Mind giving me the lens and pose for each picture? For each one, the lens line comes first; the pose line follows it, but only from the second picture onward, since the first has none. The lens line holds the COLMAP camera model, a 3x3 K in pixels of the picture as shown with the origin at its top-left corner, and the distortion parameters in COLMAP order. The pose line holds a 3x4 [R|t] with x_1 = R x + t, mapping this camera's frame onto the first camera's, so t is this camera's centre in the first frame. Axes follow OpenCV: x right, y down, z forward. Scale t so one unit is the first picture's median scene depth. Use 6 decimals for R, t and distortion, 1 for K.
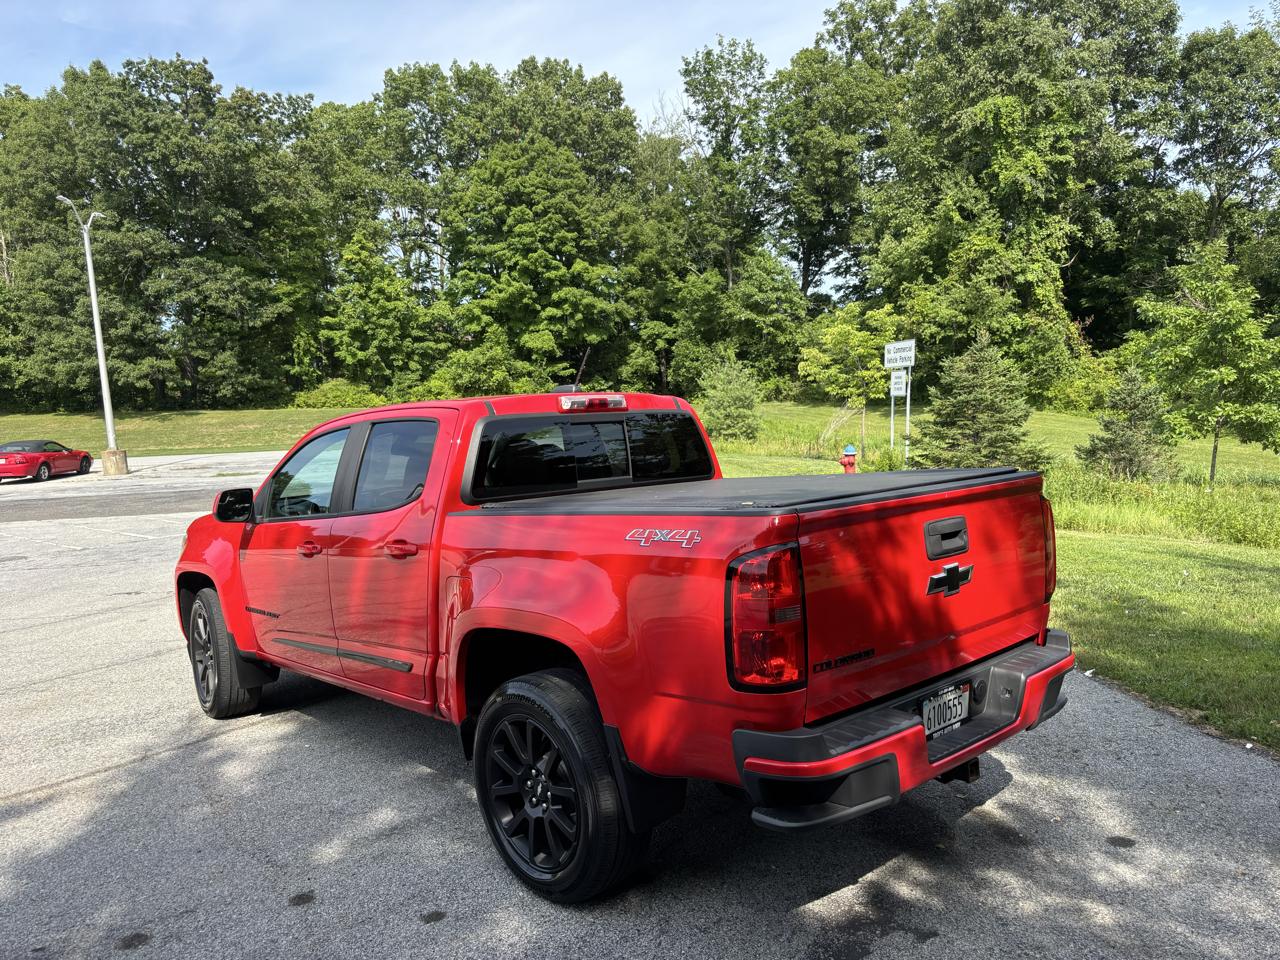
lens RADIAL K [[985.4, 0, 739.3], [0, 985.4, 483.9], [0, 0, 1]] dist [0.008743, -0.007441]
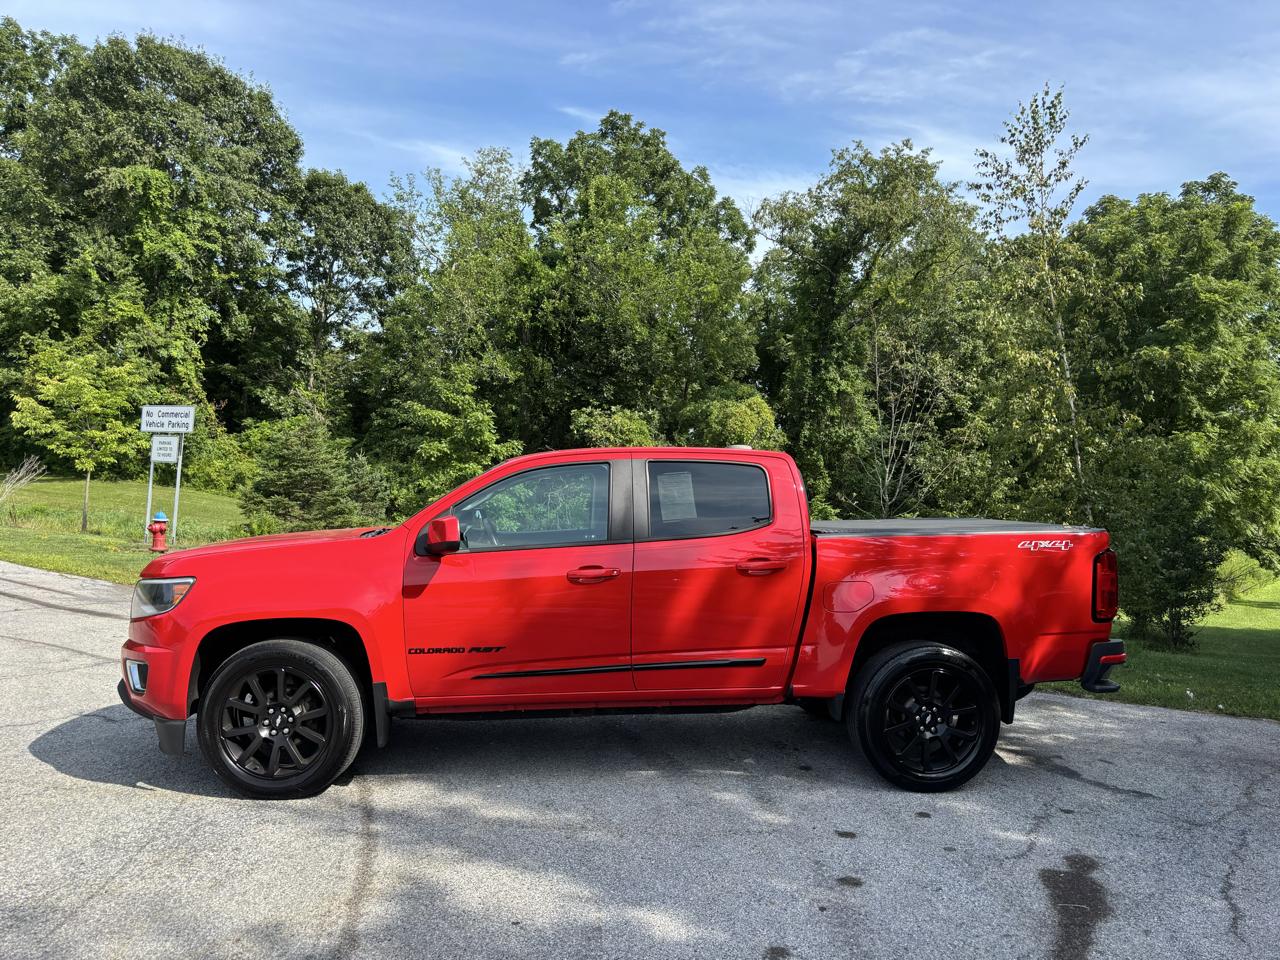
lens RADIAL K [[966.6, 0, 615.1], [0, 966.6, 480.9], [0, 0, 1]] dist [0.059762, -0.058360]
pose [[0.598544, 0.071690, 0.797876, -0.215047], [0.003002, 0.995780, -0.091724, 0.010728], [-0.801084, 0.057296, 0.595803, 0.061084]]
